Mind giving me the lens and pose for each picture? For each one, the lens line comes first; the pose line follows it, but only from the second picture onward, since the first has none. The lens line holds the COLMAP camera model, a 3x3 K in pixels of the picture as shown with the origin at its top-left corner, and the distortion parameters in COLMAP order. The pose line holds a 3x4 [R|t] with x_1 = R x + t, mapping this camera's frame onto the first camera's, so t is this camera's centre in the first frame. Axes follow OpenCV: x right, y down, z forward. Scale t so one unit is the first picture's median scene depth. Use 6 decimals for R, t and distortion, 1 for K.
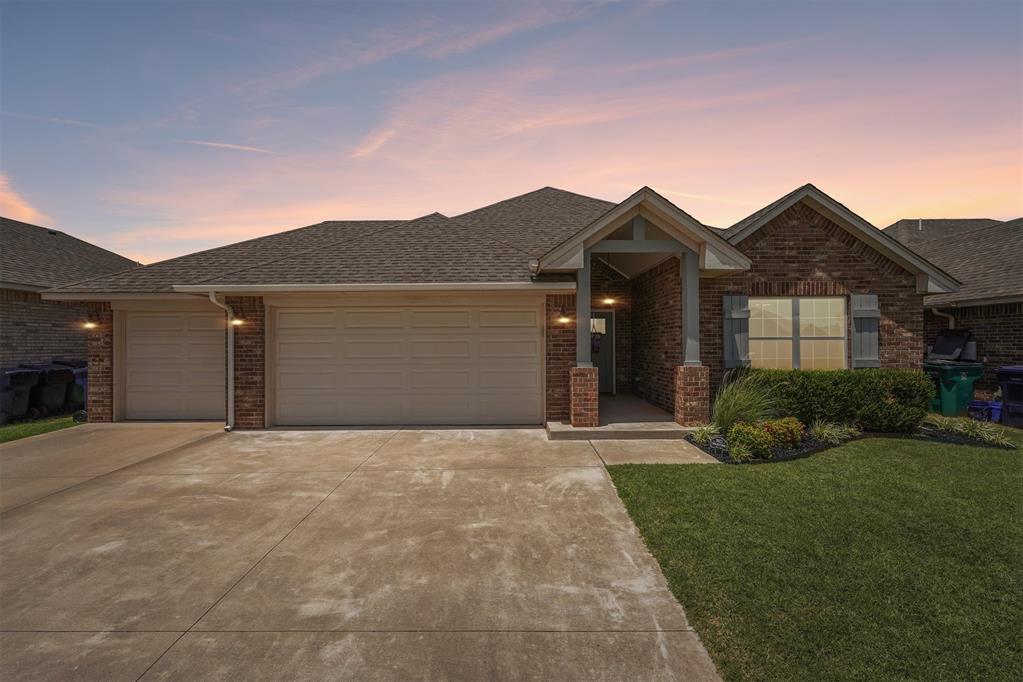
lens RADIAL K [[412.5, 0, 514.0], [0, 412.5, 340.8], [0, 0, 1]] dist [0.002544, 0.000627]
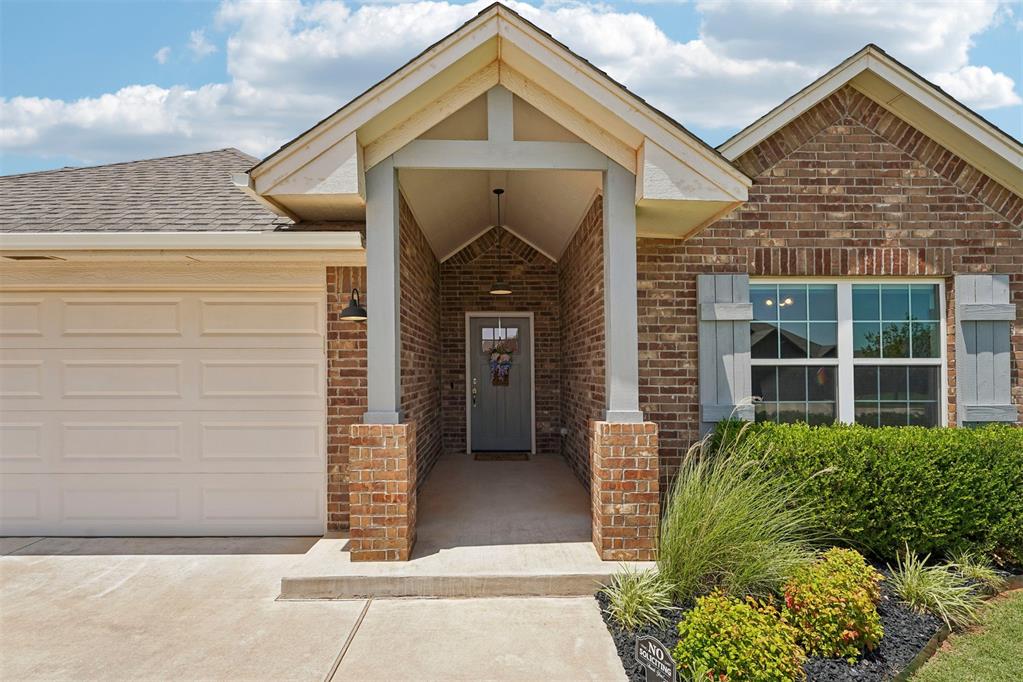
lens RADIAL K [[459.6, 0, 508.1], [0, 459.6, 353.3], [0, 0, 1]] dist [0.005195, -0.000707]
pose [[0.999961, 0.006205, 0.006348, 0.275282], [-0.006055, 0.999707, -0.023442, -0.000943], [-0.006492, 0.023403, 0.999705, 0.451321]]
